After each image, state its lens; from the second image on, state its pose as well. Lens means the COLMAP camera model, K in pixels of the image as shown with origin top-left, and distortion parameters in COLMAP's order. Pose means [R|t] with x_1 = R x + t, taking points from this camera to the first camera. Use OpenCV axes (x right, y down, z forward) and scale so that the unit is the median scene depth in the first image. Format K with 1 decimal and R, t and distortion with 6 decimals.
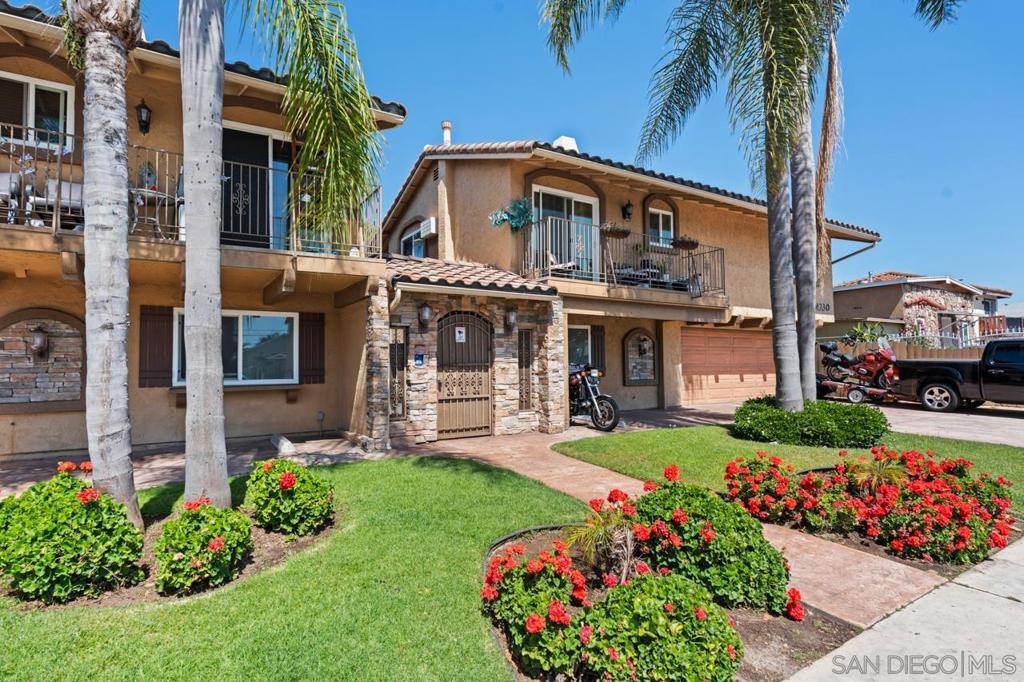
lens RADIAL K [[508.1, 0, 509.5], [0, 508.1, 341.5], [0, 0, 1]] dist [0.004849, -0.000840]
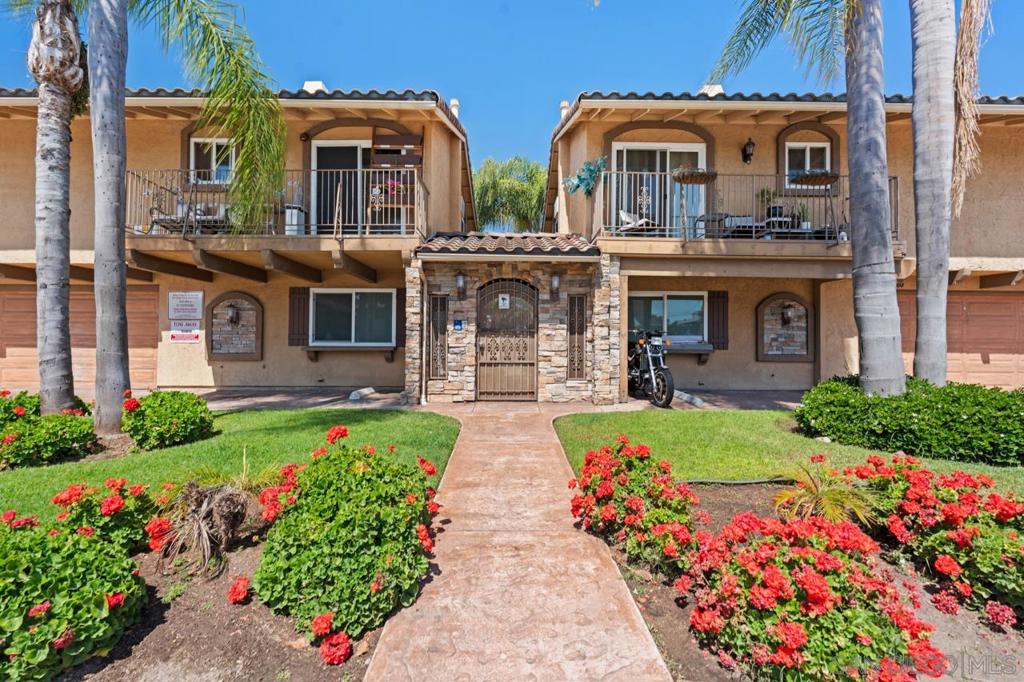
lens RADIAL K [[449.4, 0, 510.9], [0, 449.4, 335.4], [0, 0, 1]] dist [-0.003499, -0.000107]
pose [[0.858913, 0.002184, -0.512117, 0.368804], [0.009874, 0.999734, 0.020823, 0.035165], [0.512026, -0.022942, 0.858663, 0.213321]]
